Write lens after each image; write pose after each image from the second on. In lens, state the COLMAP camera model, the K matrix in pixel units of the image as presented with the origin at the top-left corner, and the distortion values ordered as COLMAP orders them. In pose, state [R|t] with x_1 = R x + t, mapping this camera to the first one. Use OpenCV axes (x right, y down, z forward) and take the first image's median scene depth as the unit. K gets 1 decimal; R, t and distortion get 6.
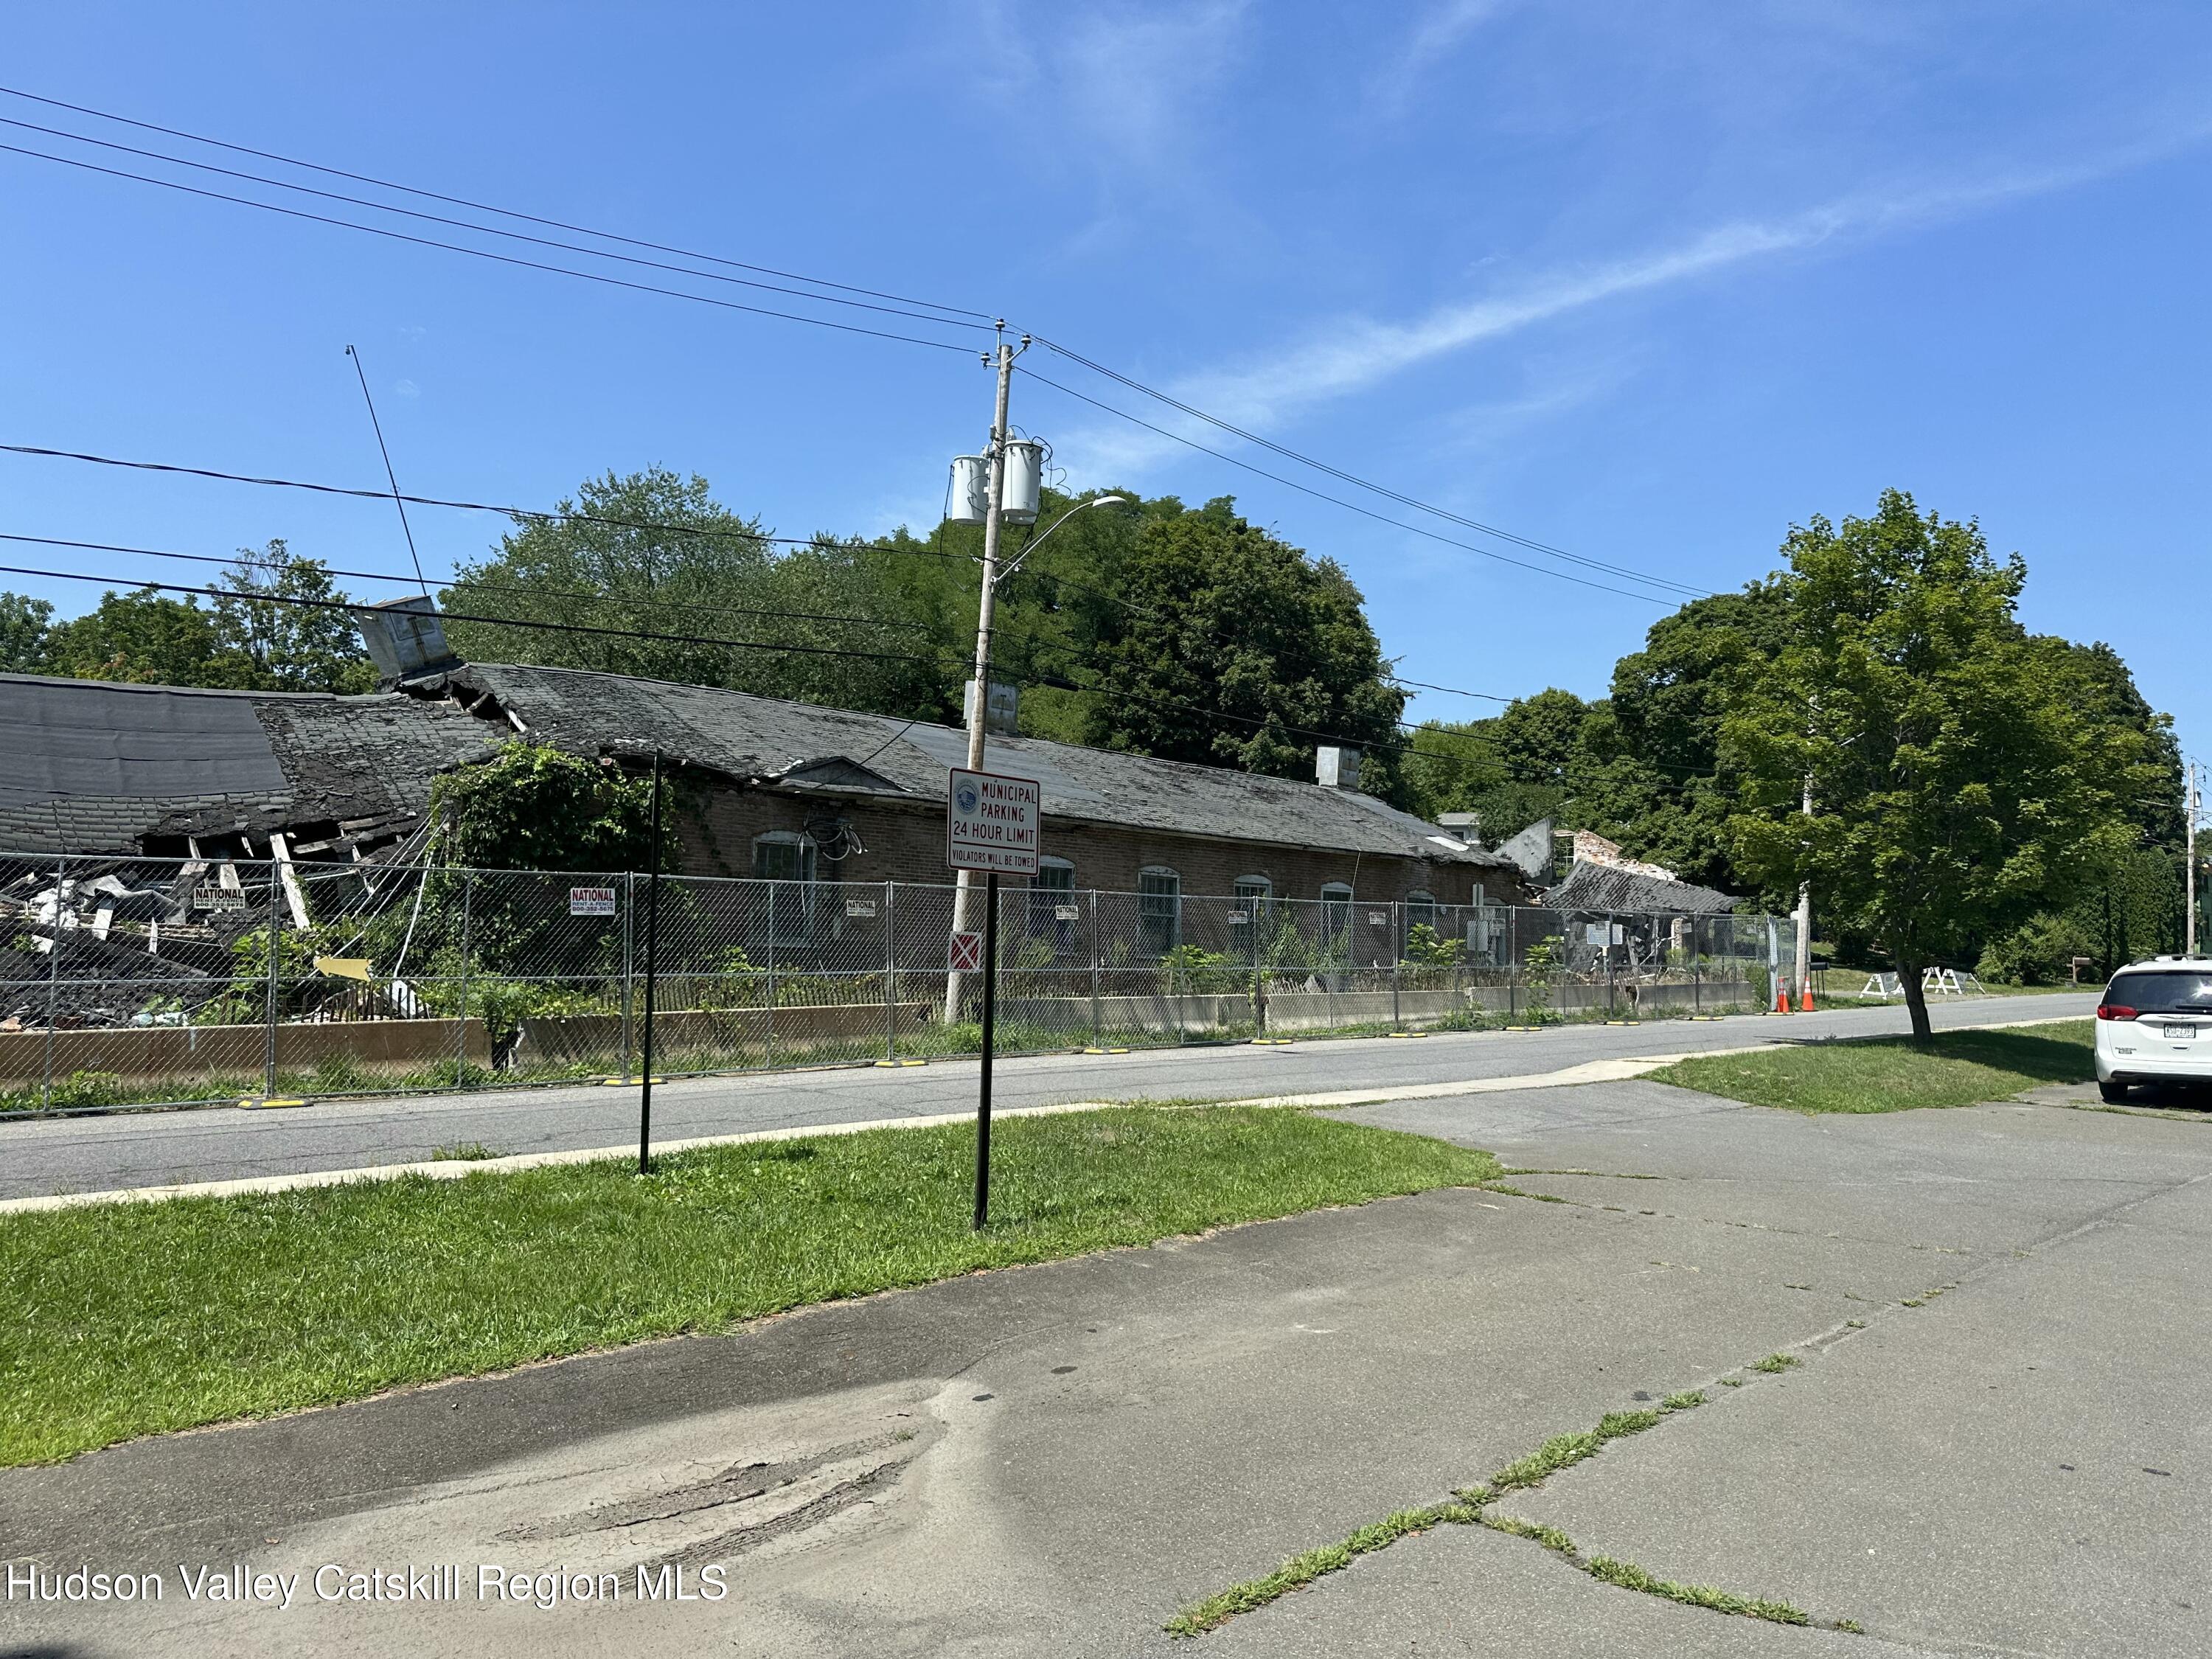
lens RADIAL K [[1566.8, 0, 1099.2], [0, 1566.8, 904.5], [0, 0, 1]] dist [0.003305, -0.005816]
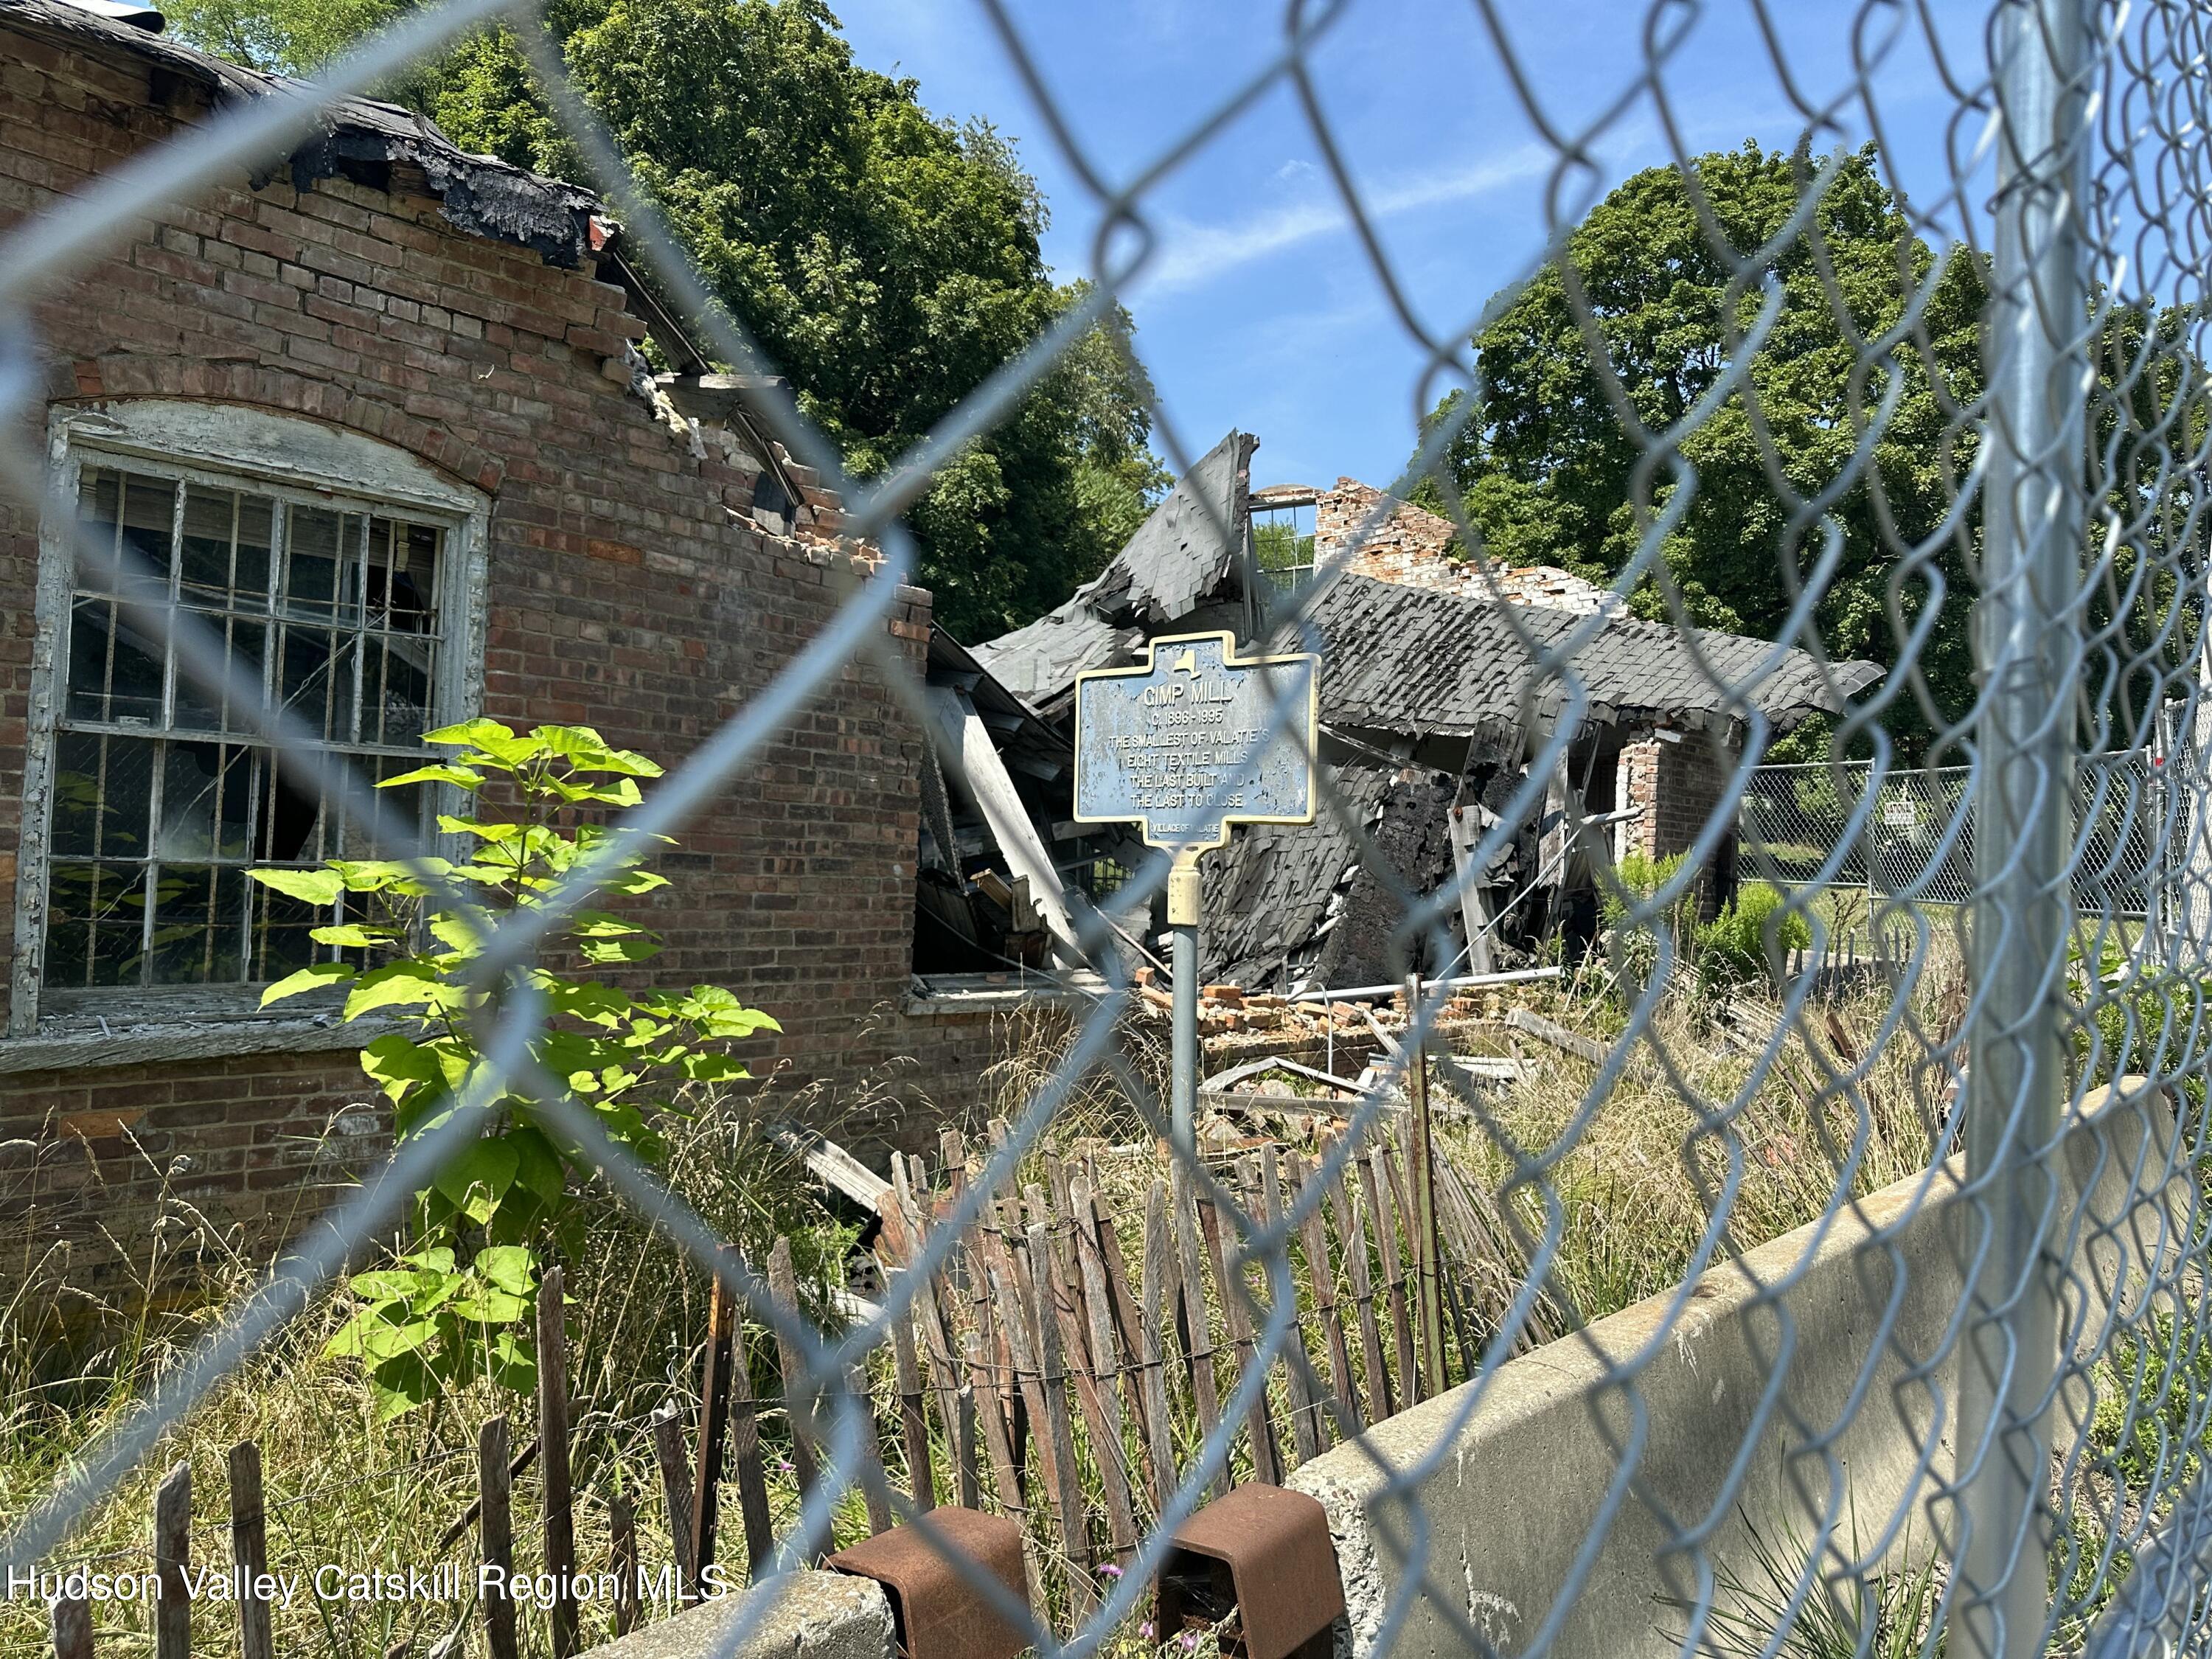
lens RADIAL K [[1395.0, 0, 1213.1], [0, 1395.0, 829.5], [0, 0, 1]] dist [0.000141, -0.000814]
pose [[0.992930, 0.027033, 0.115579, 0.204688], [-0.029043, 0.999454, 0.015737, 0.016426], [-0.115090, -0.018983, 0.993174, 0.585173]]
